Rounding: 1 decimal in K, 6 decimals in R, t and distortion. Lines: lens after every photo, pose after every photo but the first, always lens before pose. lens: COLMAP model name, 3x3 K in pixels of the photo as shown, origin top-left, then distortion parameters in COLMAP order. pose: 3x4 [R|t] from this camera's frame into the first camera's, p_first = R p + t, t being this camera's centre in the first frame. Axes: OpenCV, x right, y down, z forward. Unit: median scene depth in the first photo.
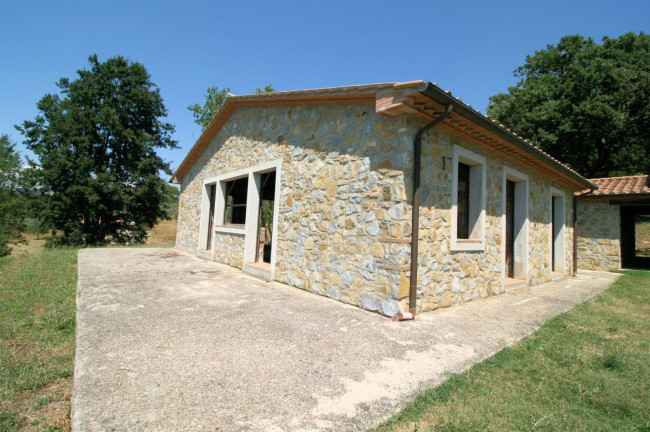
lens RADIAL K [[303.4, 0, 329.1], [0, 303.4, 214.6], [0, 0, 1]] dist [-0.000615, -0.012262]
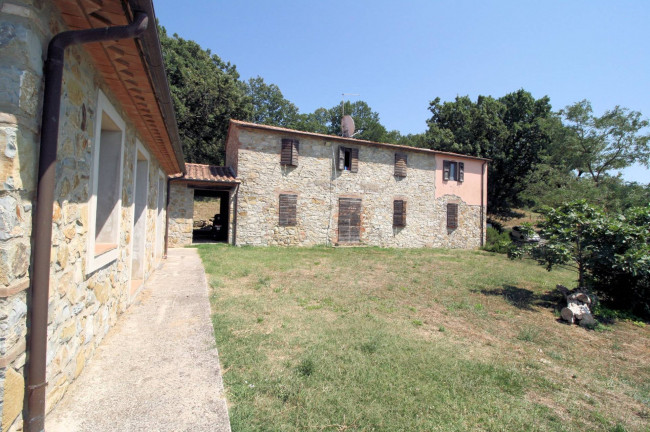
lens RADIAL K [[302.5, 0, 327.4], [0, 302.5, 207.3], [0, 0, 1]] dist [-0.000031, -0.012143]
pose [[0.280708, -0.008168, 0.959758, -0.012567], [-0.059577, 0.997887, 0.025918, -0.050139], [-0.957942, -0.064455, 0.279628, 0.425038]]
